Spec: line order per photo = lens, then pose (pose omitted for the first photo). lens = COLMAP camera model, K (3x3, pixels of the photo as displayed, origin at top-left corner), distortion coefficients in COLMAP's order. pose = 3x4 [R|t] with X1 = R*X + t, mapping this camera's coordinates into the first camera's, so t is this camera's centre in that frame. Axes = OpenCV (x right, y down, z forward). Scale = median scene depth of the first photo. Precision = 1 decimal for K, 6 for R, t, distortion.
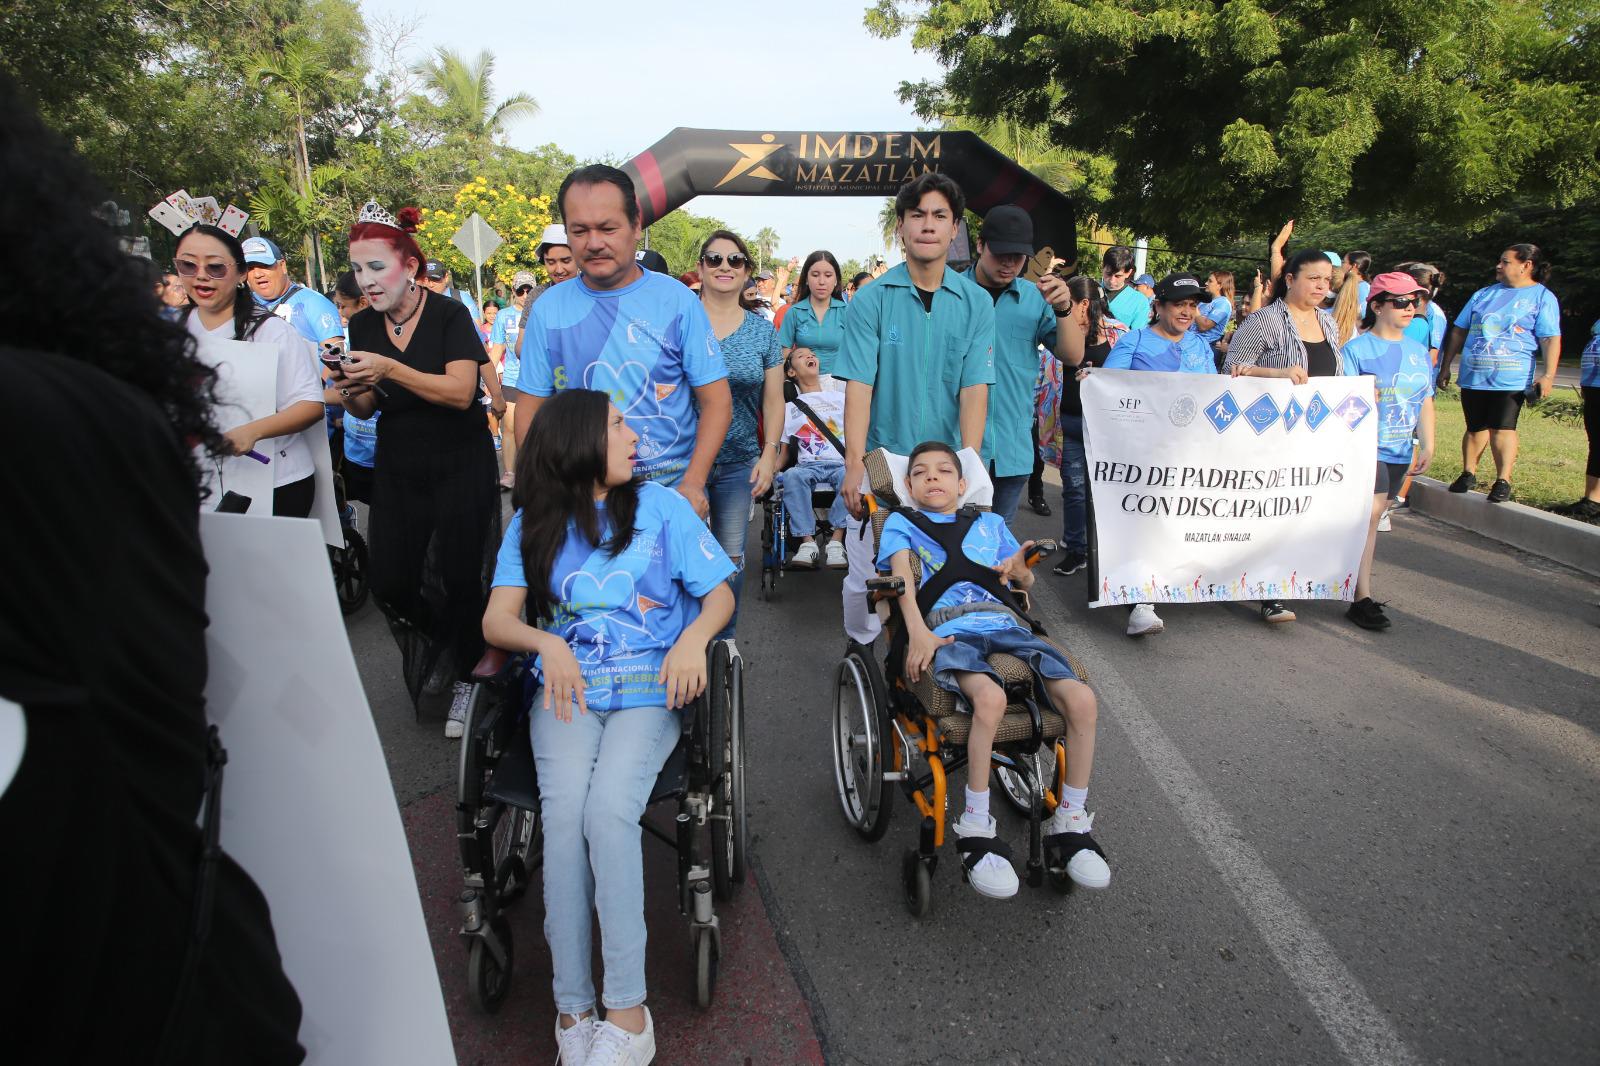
lens RADIAL K [[867.2, 0, 798.8], [0, 867.2, 529.9], [0, 0, 1]] dist [-0.063343, 0.031856]
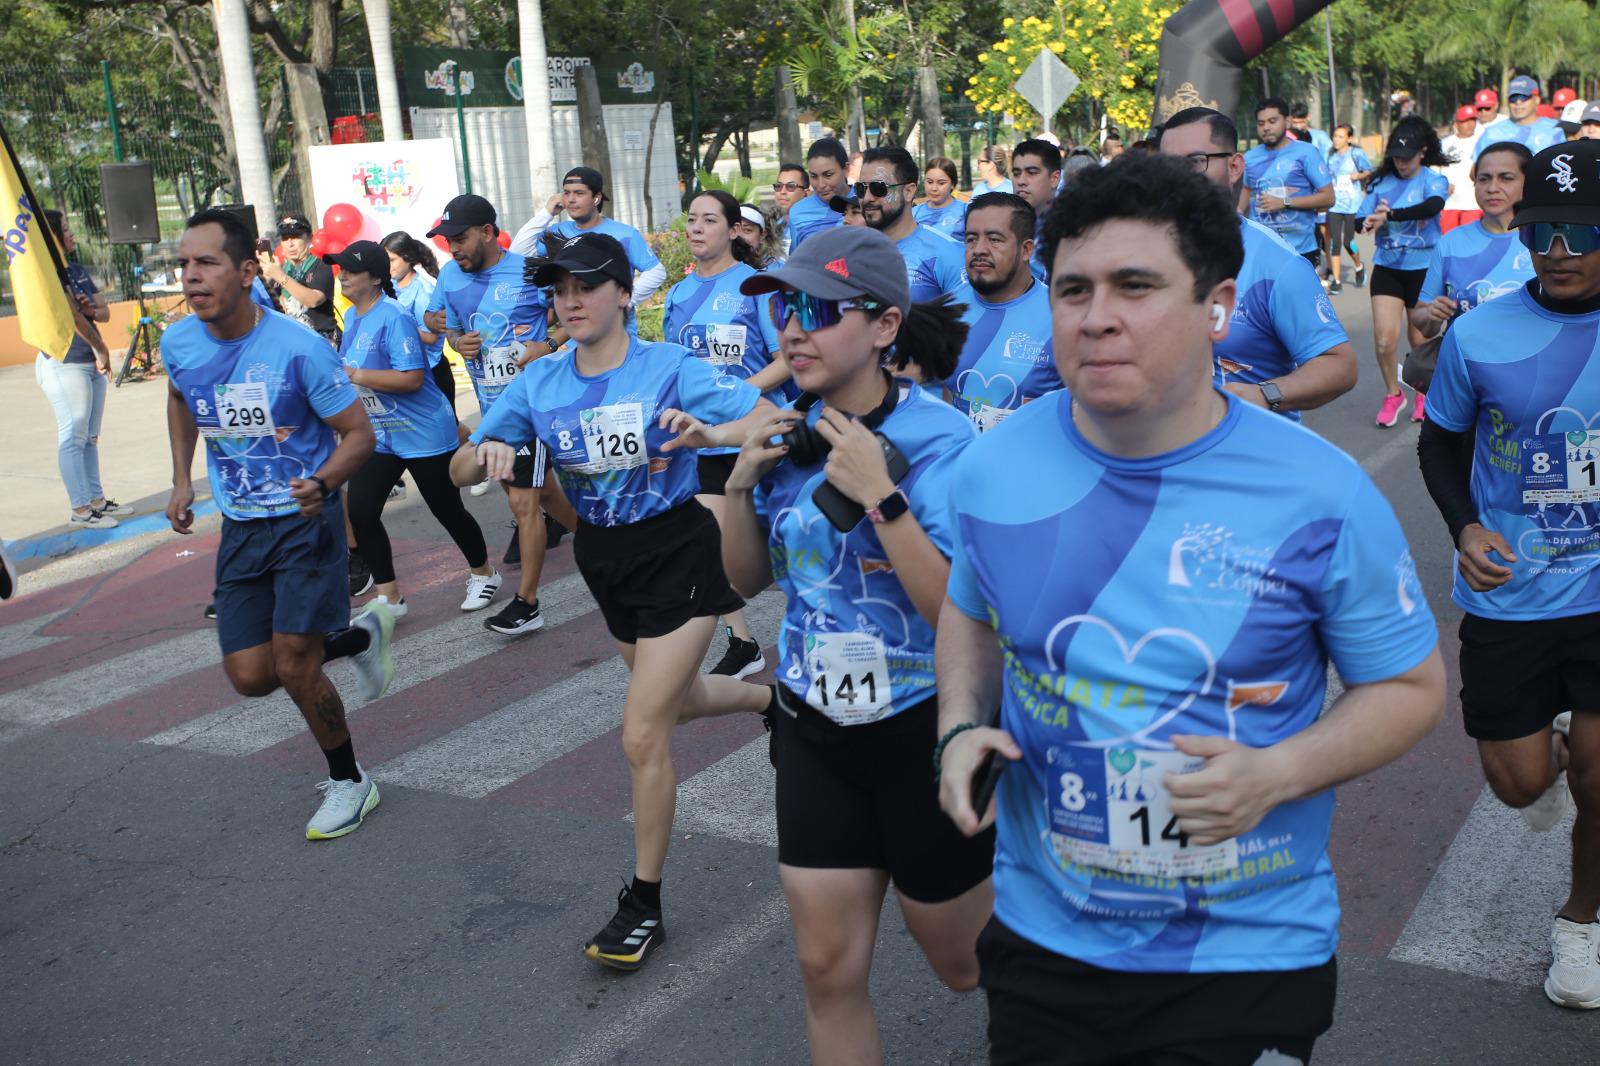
lens RADIAL K [[1714.2, 0, 794.3], [0, 1714.2, 527.0], [0, 0, 1]] dist [0.014341, 0.117626]
pose [[0.853902, 0.041664, -0.518764, 0.255640], [-0.055410, 0.998403, -0.011022, 0.088466], [0.517476, 0.038157, 0.854847, -0.432002]]
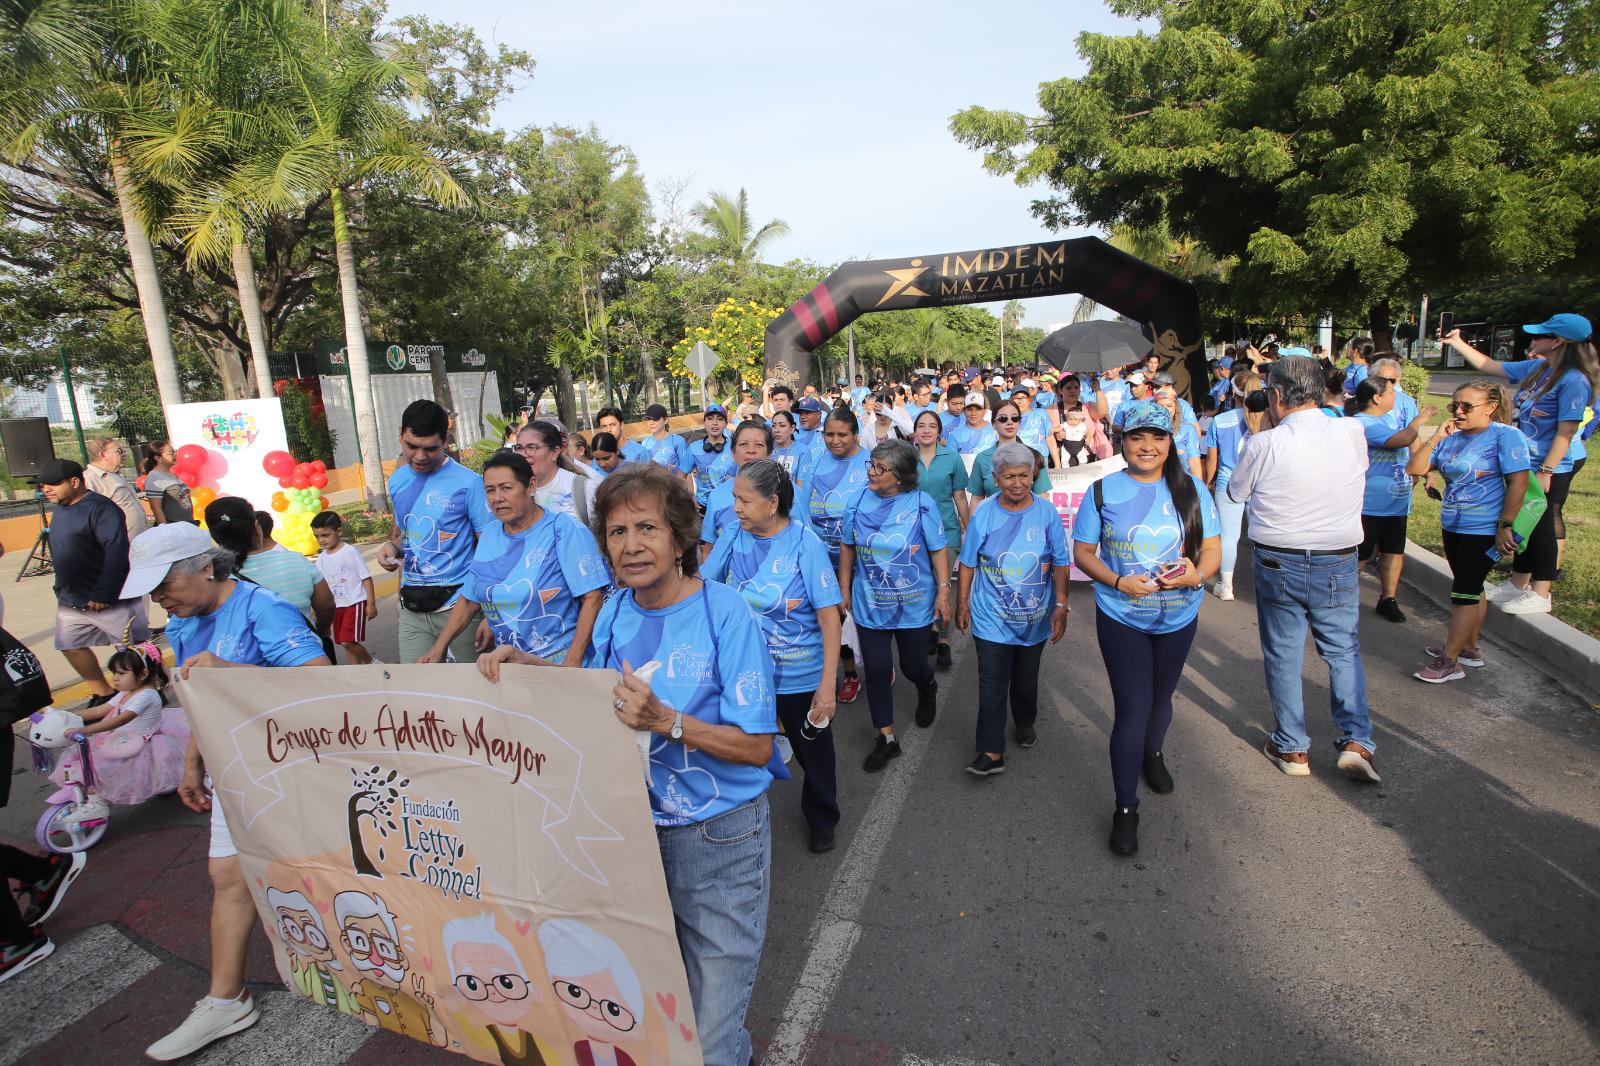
lens RADIAL K [[808.7, 0, 795.8], [0, 808.7, 527.8], [0, 0, 1]] dist [-0.078402, 0.038368]
pose [[0.949962, -0.017579, -0.311872, 0.148554], [-0.003630, 0.997727, -0.067294, -0.003073], [0.312345, 0.065059, 0.947738, -0.110071]]
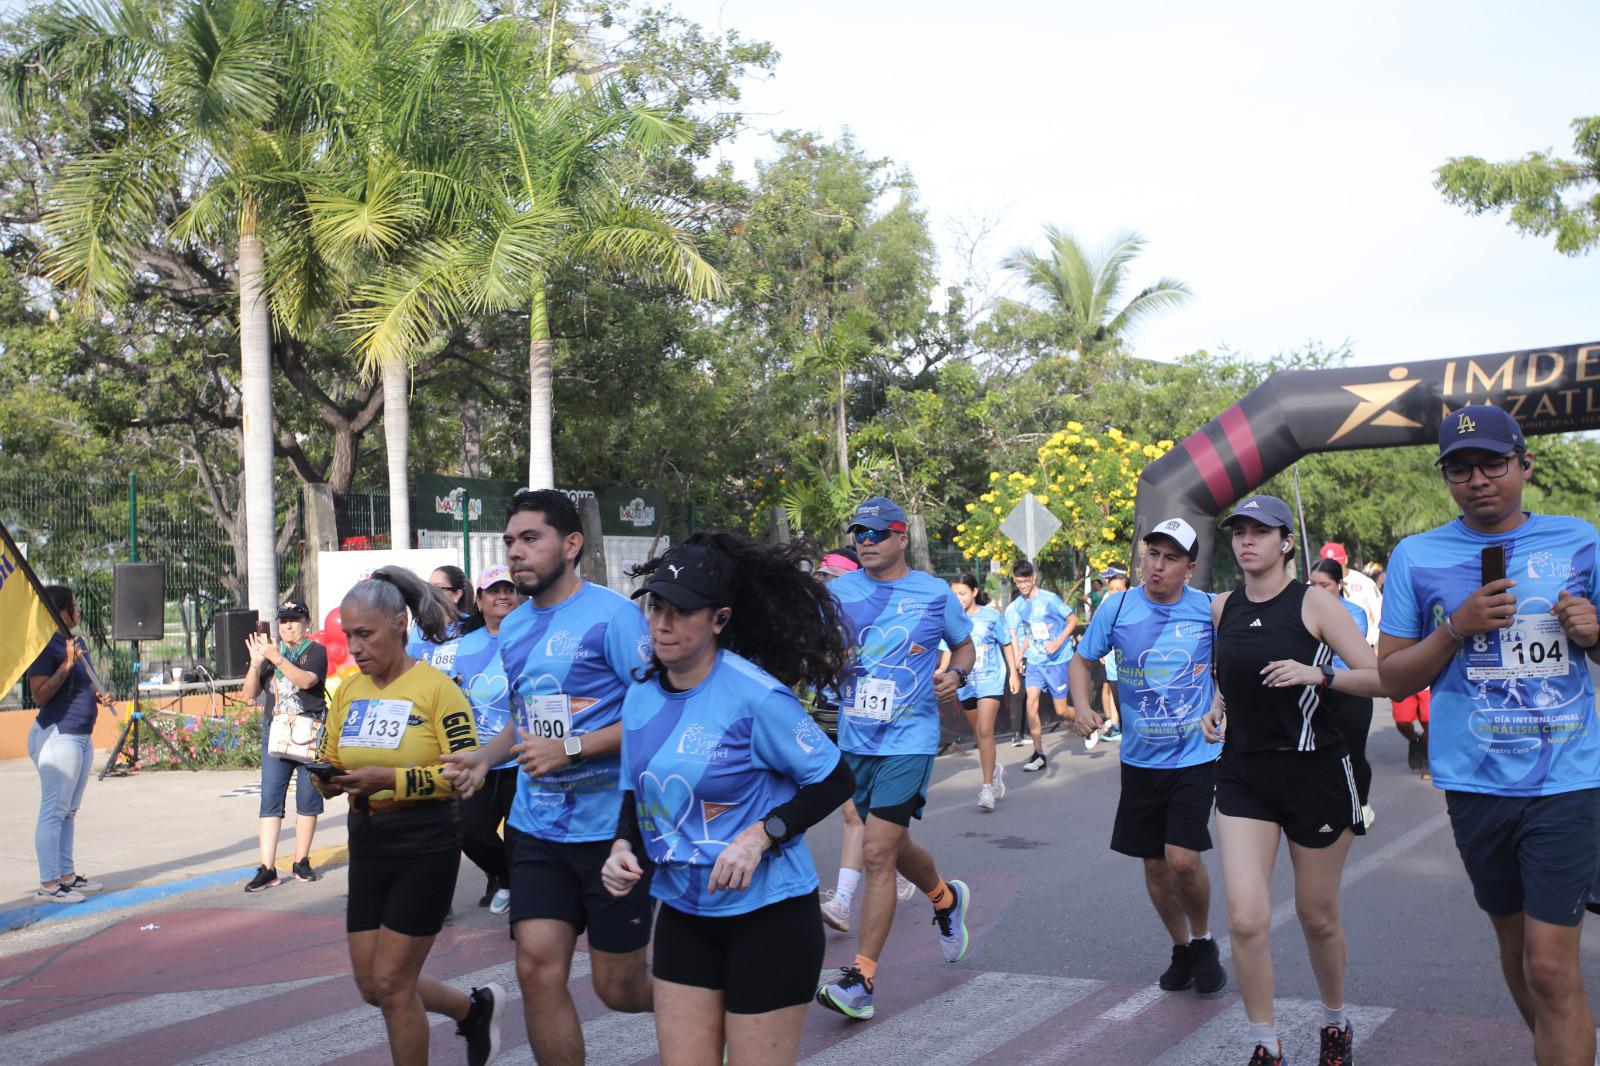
lens RADIAL K [[1714.5, 0, 793.7], [0, 1714.5, 534.9], [0, 0, 1]] dist [0.007709, 0.137684]
pose [[0.857707, -0.059595, -0.510673, 0.263872], [-0.089488, 0.960794, -0.262425, 0.112859], [0.506290, 0.270783, 0.818747, -0.438497]]
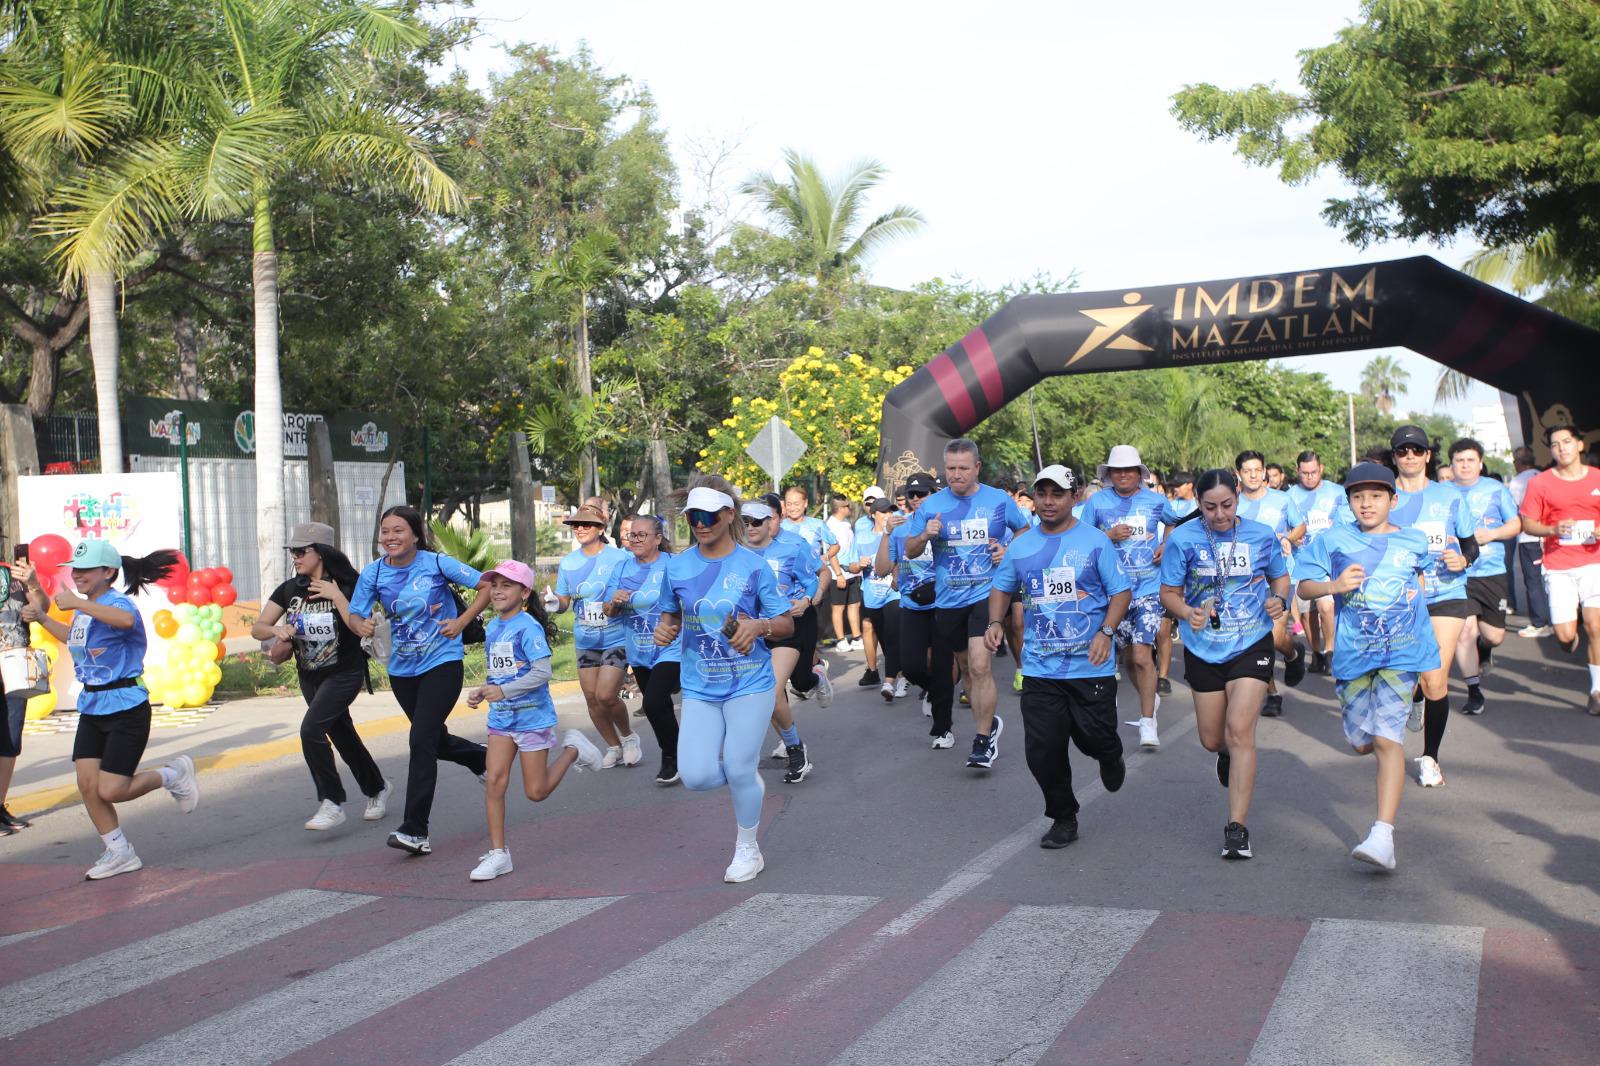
lens RADIAL K [[1714.5, 0, 793.7], [0, 1714.5, 534.9], [0, 0, 1]] dist [0.007709, 0.137684]
pose [[0.925495, -0.047290, -0.375796, 0.245560], [-0.044820, 0.971530, -0.232638, 0.112935], [0.376098, 0.232148, 0.897027, -0.423698]]
